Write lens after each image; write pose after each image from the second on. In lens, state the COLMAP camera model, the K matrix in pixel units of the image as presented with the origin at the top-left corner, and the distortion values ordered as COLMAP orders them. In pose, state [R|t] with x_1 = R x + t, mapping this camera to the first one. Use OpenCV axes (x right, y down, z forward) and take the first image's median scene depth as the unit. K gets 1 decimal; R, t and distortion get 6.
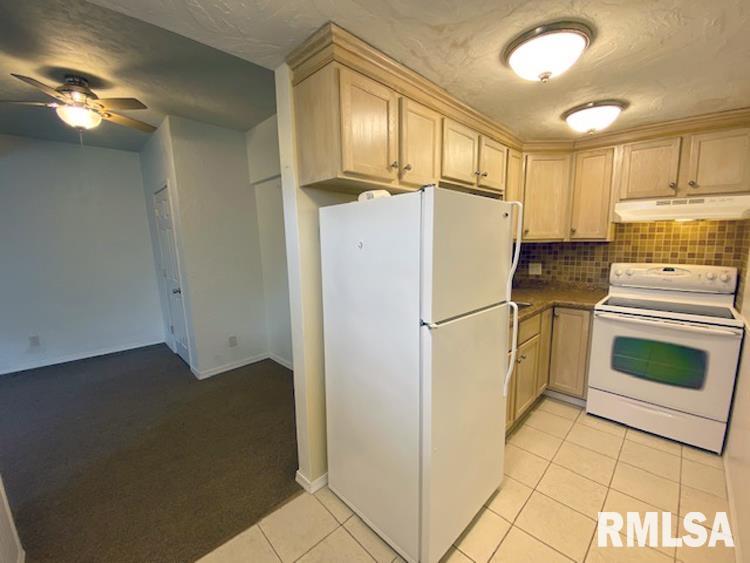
lens RADIAL K [[307.0, 0, 374.2], [0, 307.0, 280.7], [0, 0, 1]] dist [-0.004607, -0.007264]
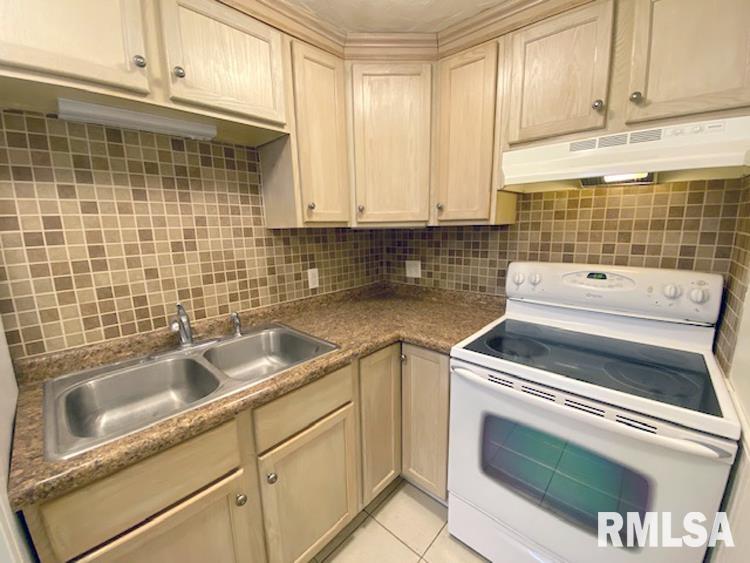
lens RADIAL K [[307.0, 0, 373.2], [0, 307.0, 281.1], [0, 0, 1]] dist [-0.004607, -0.007264]
pose [[0.999000, -0.011449, 0.043231, 0.546082], [0.009661, 0.999099, 0.041334, -0.053553], [-0.043665, -0.040875, 0.998210, 0.472922]]
